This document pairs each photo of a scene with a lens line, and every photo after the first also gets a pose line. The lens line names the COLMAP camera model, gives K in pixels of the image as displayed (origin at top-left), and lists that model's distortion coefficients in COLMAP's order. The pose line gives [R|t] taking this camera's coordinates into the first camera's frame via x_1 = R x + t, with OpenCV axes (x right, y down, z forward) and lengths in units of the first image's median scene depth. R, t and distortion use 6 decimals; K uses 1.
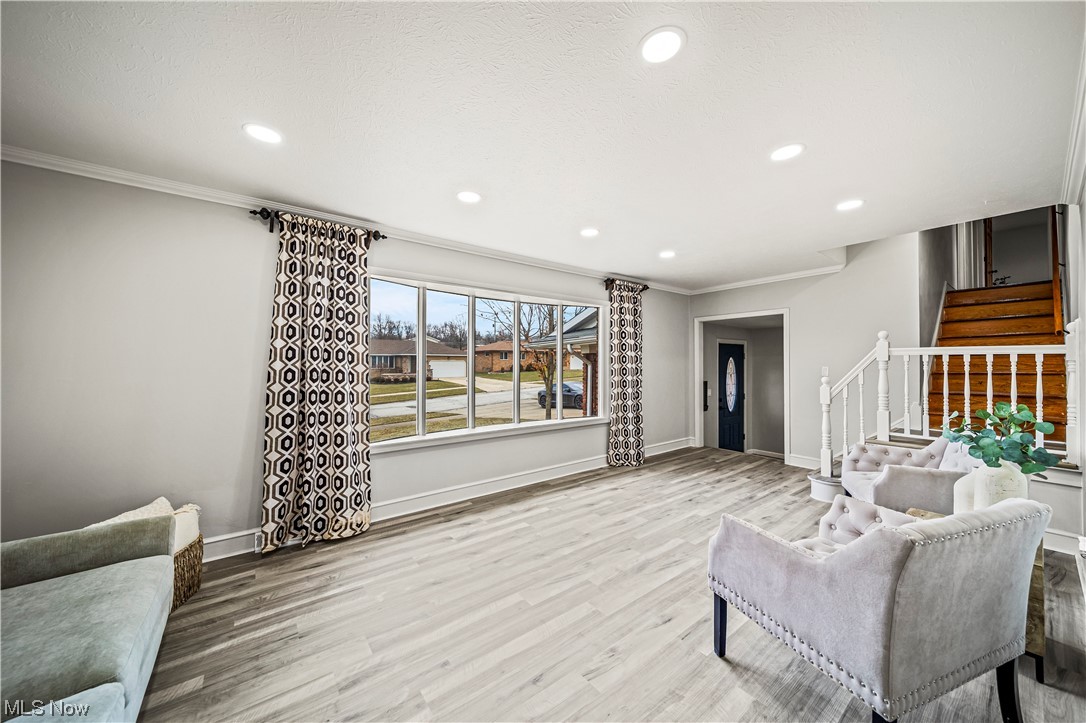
lens RADIAL K [[380.7, 0, 541.2], [0, 380.7, 359.4], [0, 0, 1]] dist [0.000944, -0.000067]
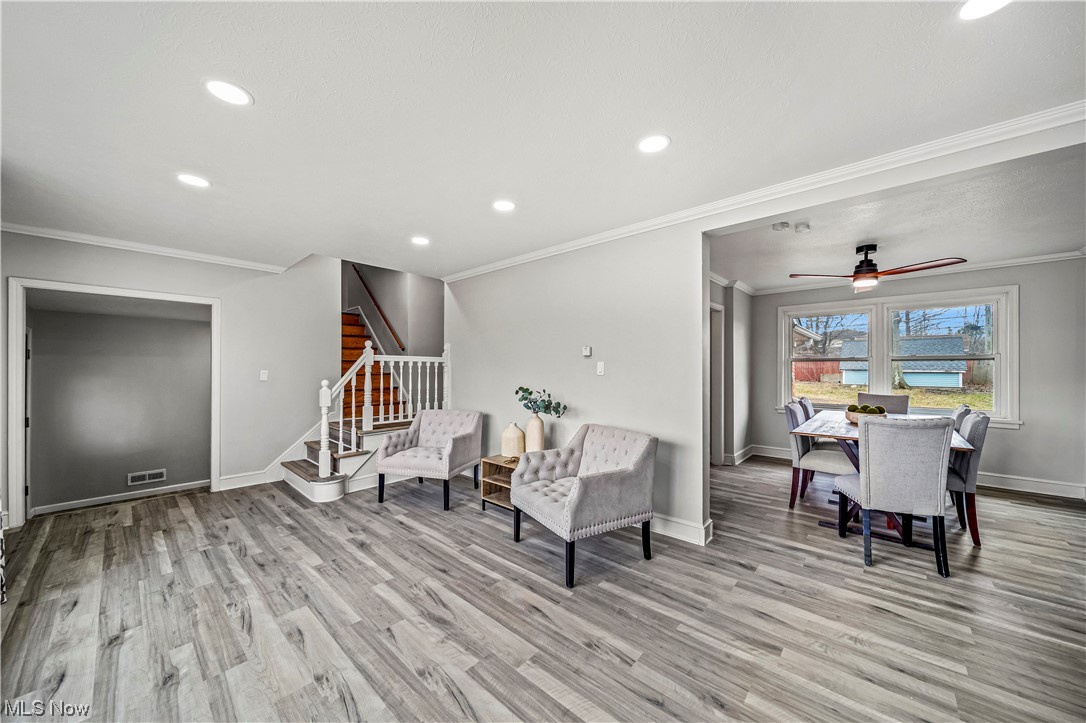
lens RADIAL K [[381.6, 0, 544.2], [0, 381.6, 369.1], [0, 0, 1]] dist [-0.000832, -0.000381]
pose [[-0.187948, -0.001742, 0.982178, -0.435072], [-0.010791, 0.999942, -0.000291, 0.011472], [-0.982120, -0.010653, -0.187955, 0.721086]]
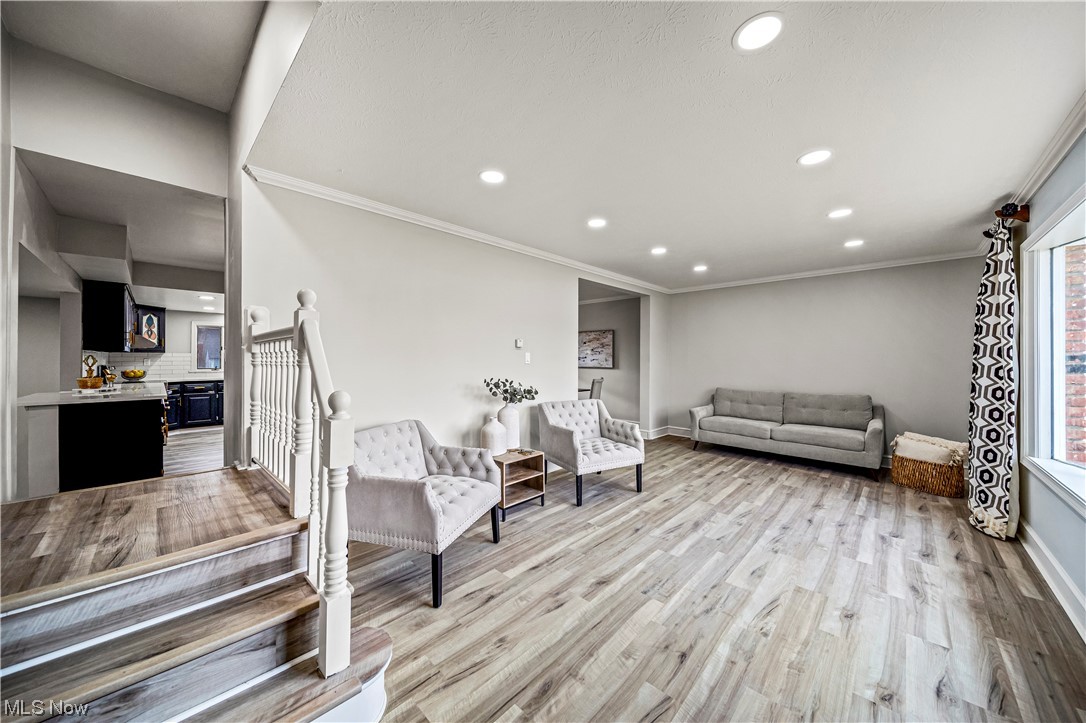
lens RADIAL K [[376.1, 0, 542.1], [0, 376.1, 358.5], [0, 0, 1]] dist [0.002070, 0.000024]
pose [[-0.988463, -0.002091, -0.151451, 0.717044], [-0.000801, 0.999963, -0.008576, 0.019342], [0.151463, -0.008356, -0.988428, 1.625970]]
